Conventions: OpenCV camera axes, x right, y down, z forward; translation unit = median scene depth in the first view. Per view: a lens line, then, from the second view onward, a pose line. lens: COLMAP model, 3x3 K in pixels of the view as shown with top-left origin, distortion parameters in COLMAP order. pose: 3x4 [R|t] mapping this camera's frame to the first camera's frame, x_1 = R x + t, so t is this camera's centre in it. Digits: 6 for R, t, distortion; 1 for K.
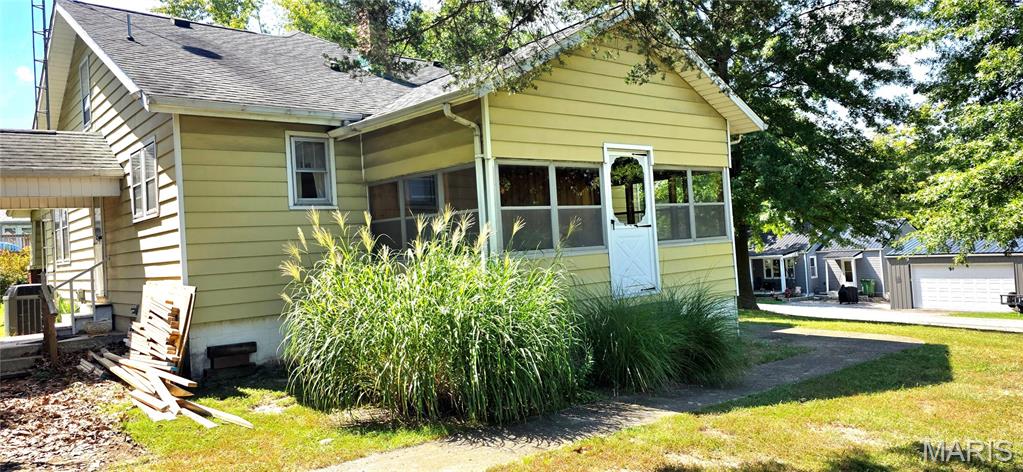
lens RADIAL K [[704.0, 0, 512.9], [0, 704.0, 233.2], [0, 0, 1]] dist [0.036607, -0.005543]
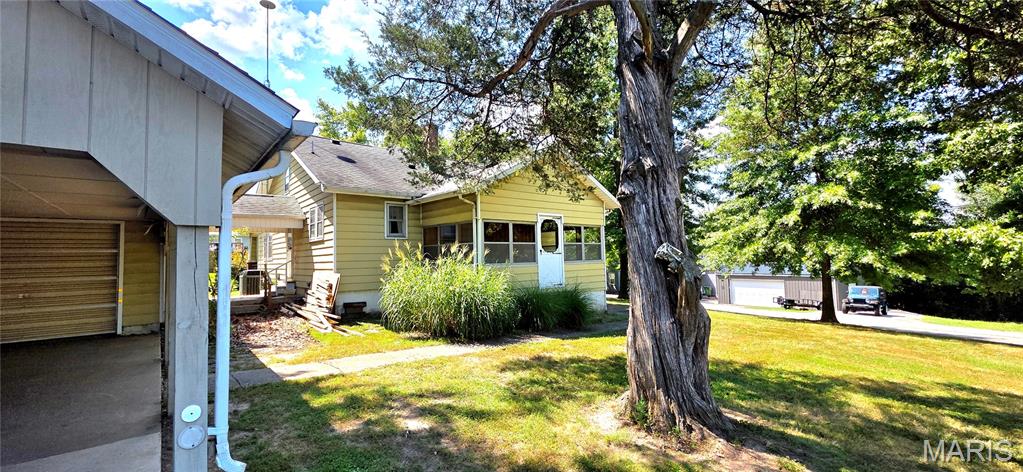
lens RADIAL K [[409.5, 0, 503.8], [0, 409.5, 240.4], [0, 0, 1]] dist [0.003325, 0.000577]
pose [[0.999107, 0.038642, -0.017066, 0.058463], [-0.039108, 0.998847, -0.027843, -0.009682], [0.015971, 0.028486, 0.999467, -0.213691]]
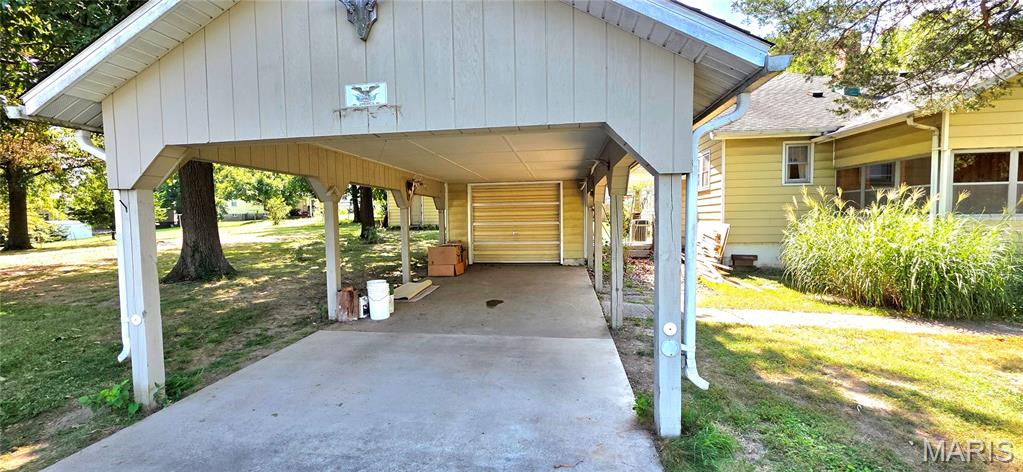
lens RADIAL K [[409.5, 0, 511.0], [0, 409.5, 239.5], [0, 0, 1]] dist [0.003325, 0.000577]
pose [[0.663768, 0.090093, -0.742493, 0.017456], [-0.012060, 0.993879, 0.109815, -0.003293], [0.747842, -0.063937, 0.660791, -0.243190]]
